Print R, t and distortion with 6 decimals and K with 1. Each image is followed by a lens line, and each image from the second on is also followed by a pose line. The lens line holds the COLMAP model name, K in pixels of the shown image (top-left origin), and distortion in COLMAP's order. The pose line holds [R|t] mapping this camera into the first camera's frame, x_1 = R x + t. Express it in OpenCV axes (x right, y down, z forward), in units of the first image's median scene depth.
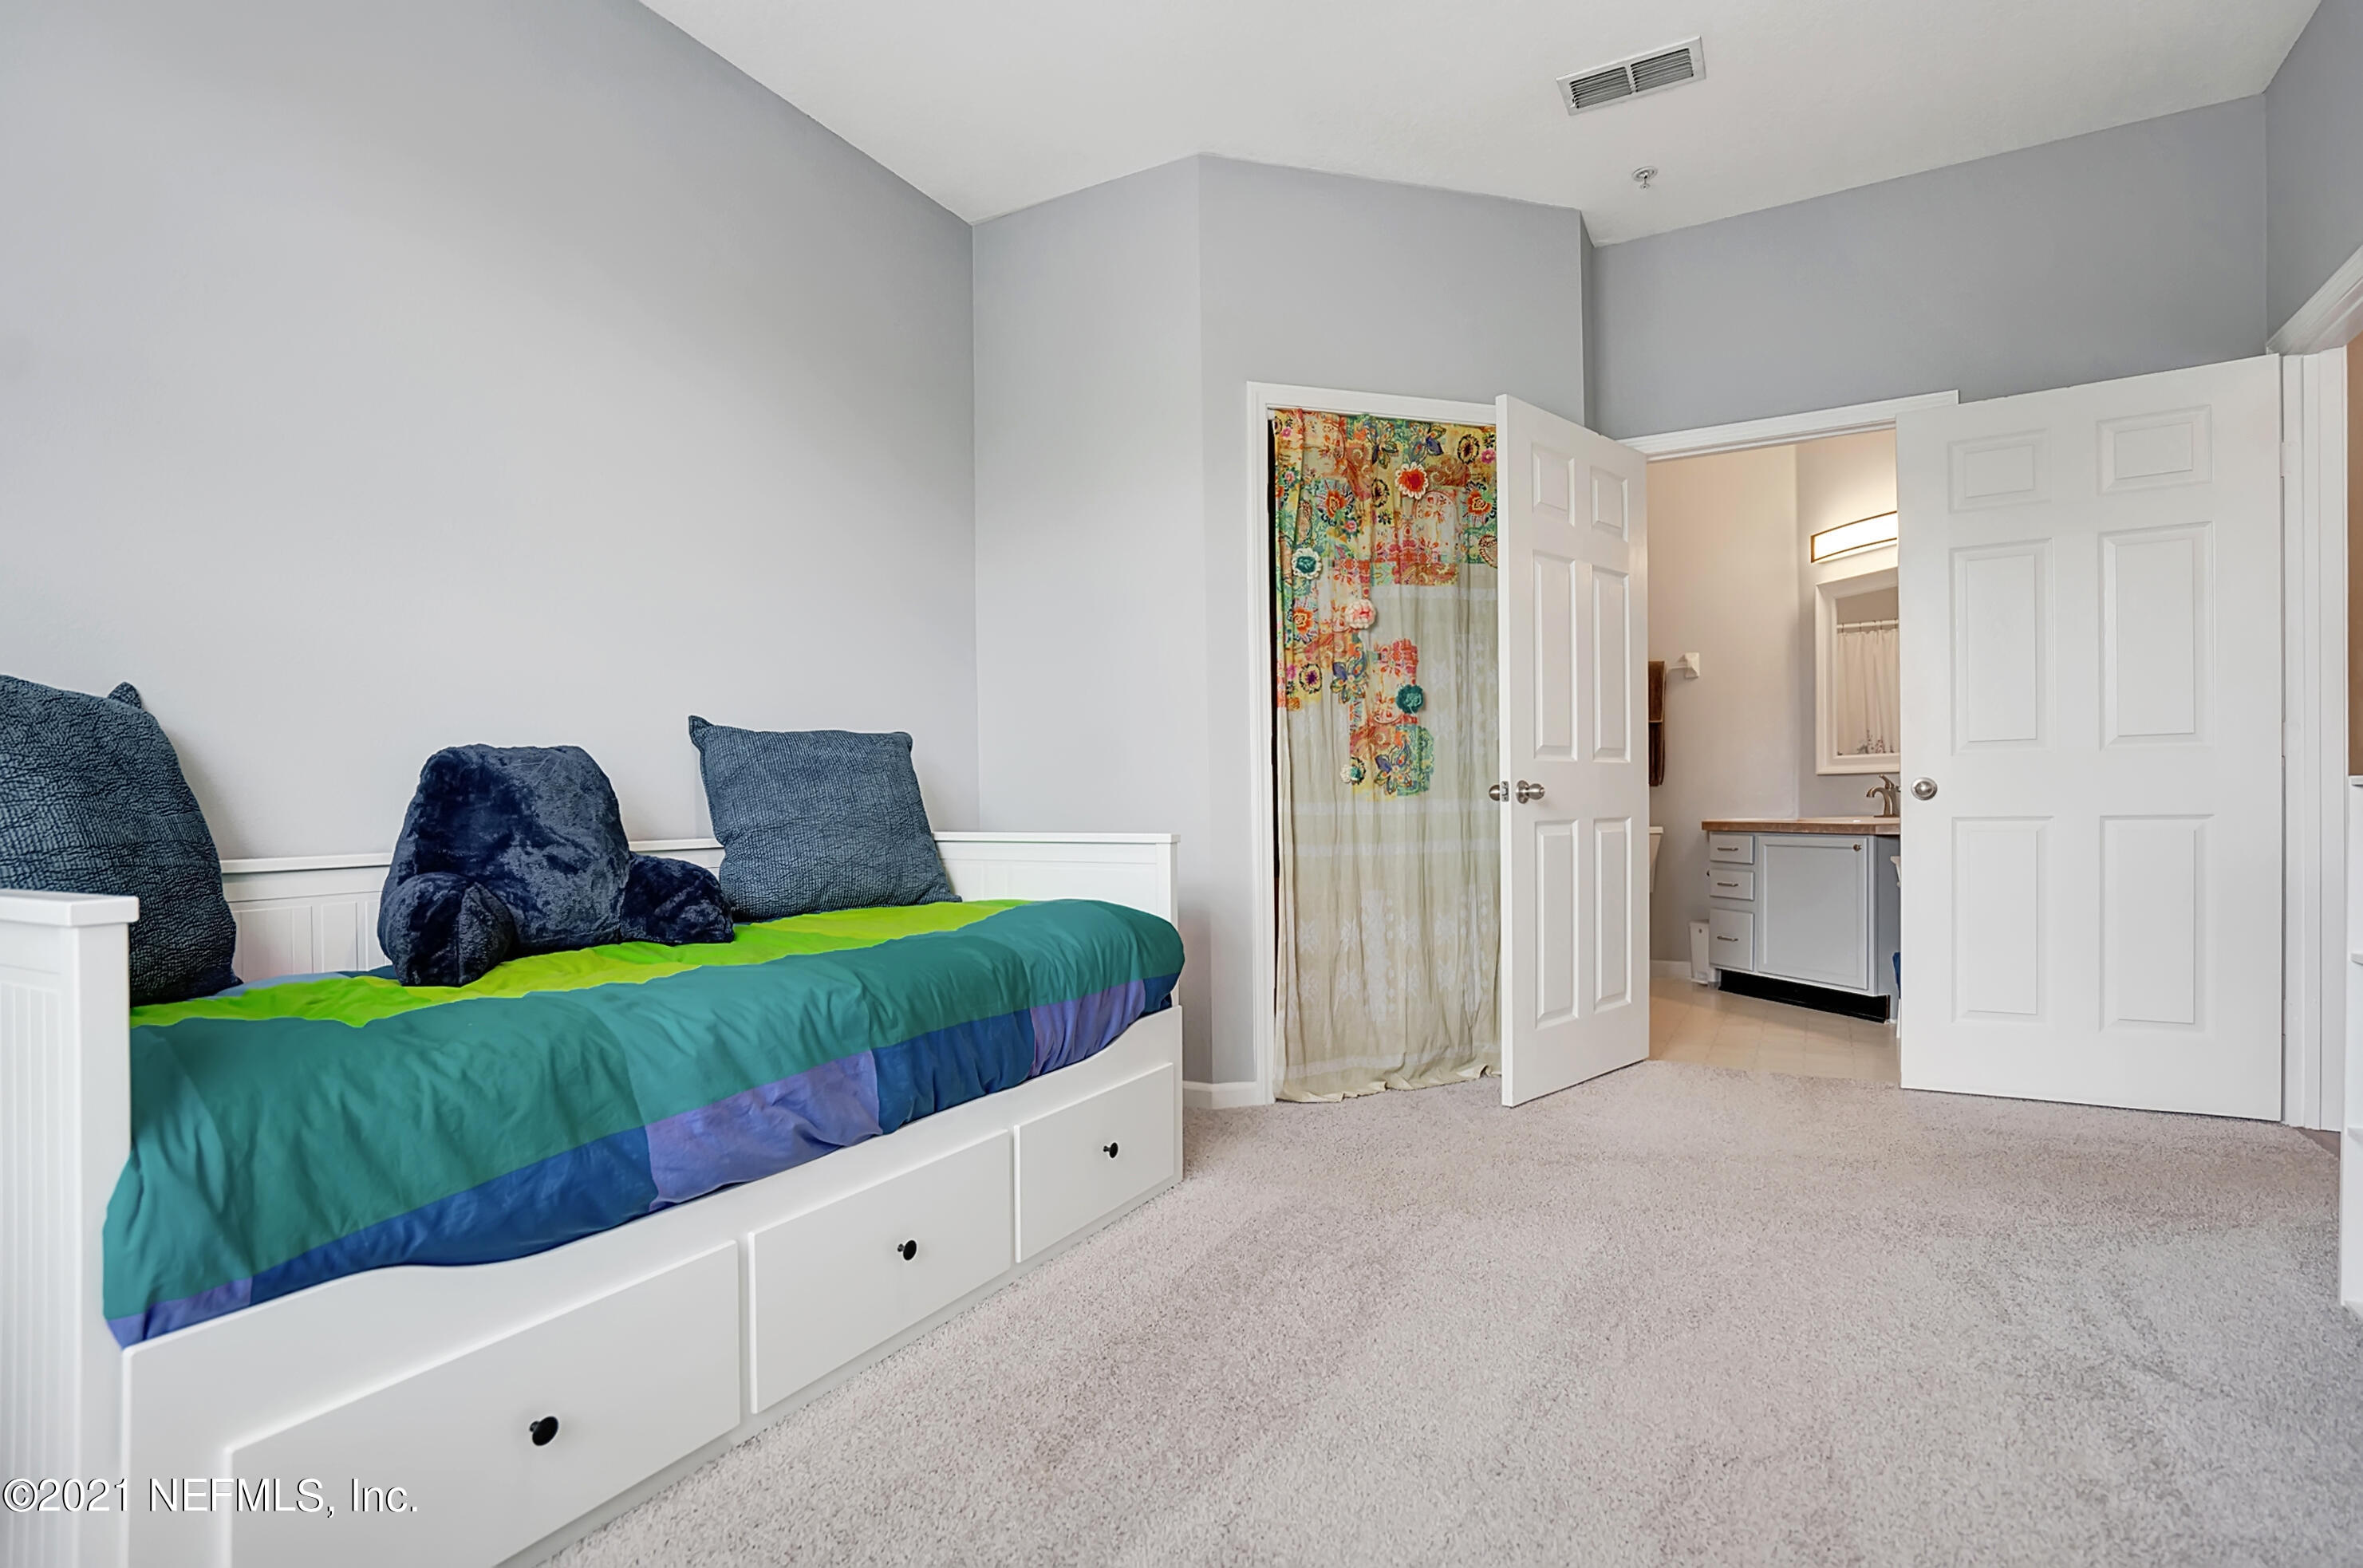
lens RADIAL K [[1138.1, 0, 1177.1], [0, 1138.1, 791.2], [0, 0, 1]] dist [-0.045051, 0.011494]
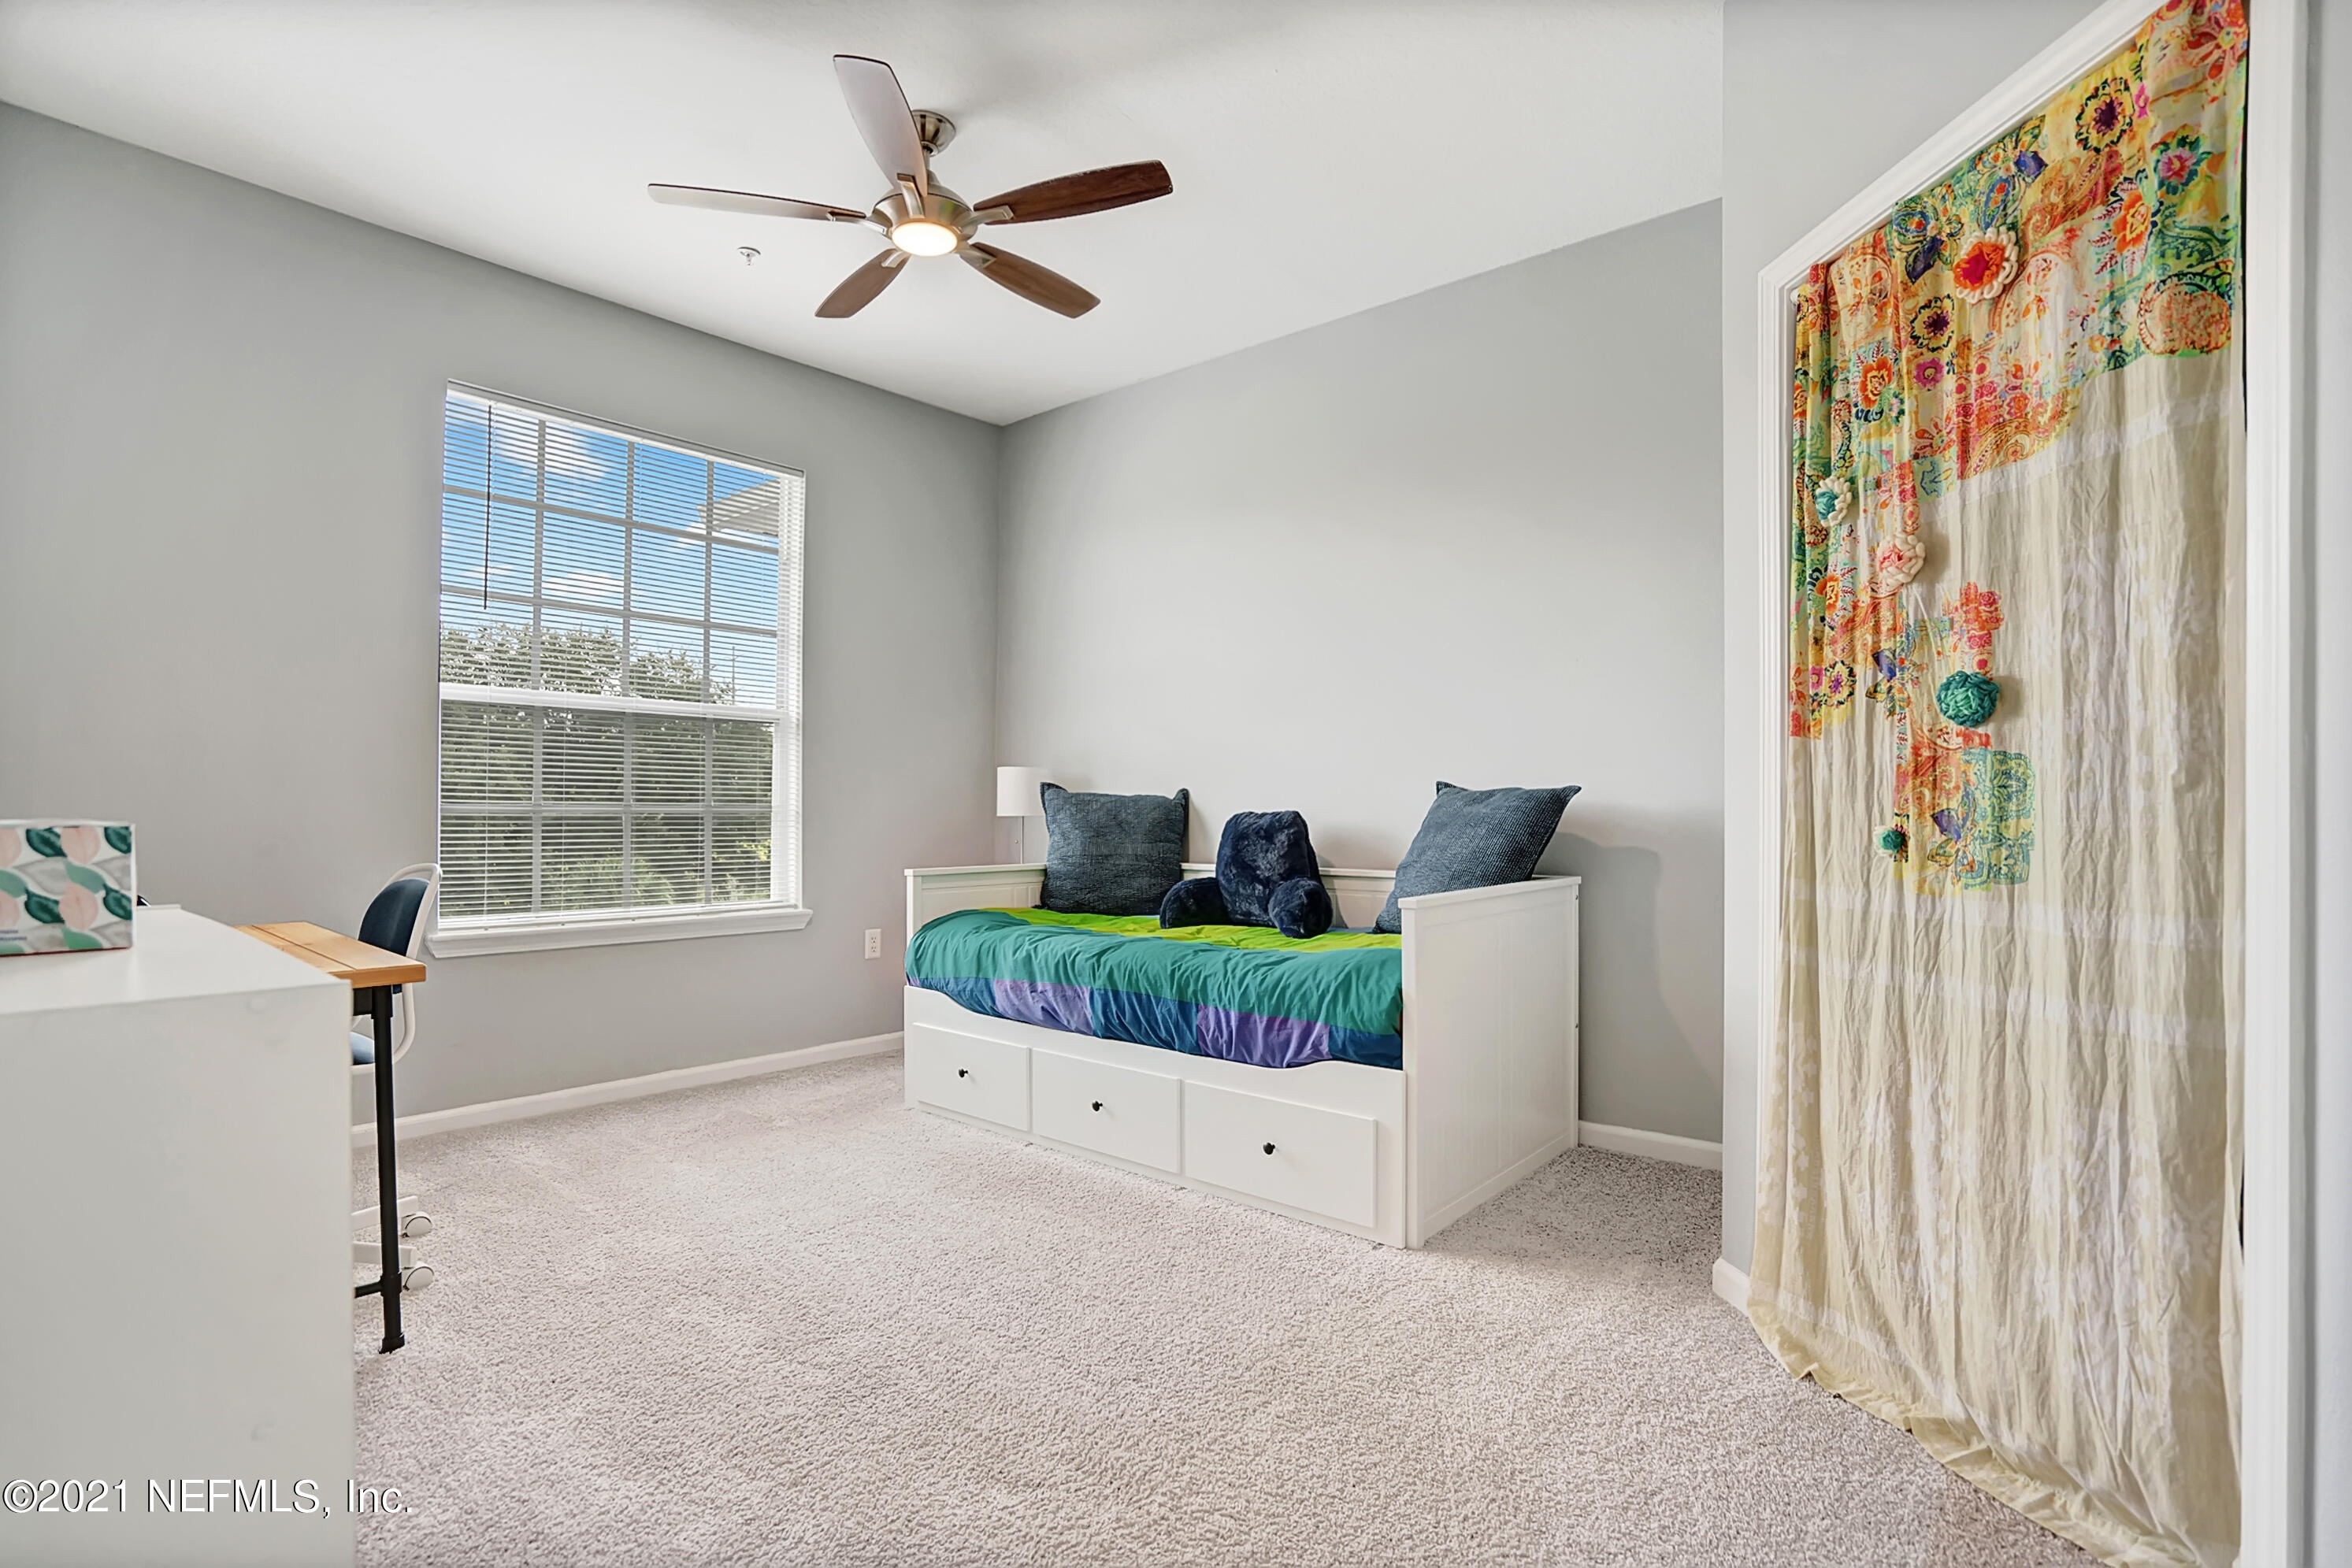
lens RADIAL K [[1132.8, 0, 1170.7], [0, 1132.8, 785.5], [0, 0, 1]] dist [-0.045051, 0.011494]
pose [[-0.158442, -0.015007, -0.987254, 0.755431], [-0.009641, 0.999860, -0.013651, -0.032585], [0.987321, 0.007355, -0.158564, 0.732355]]
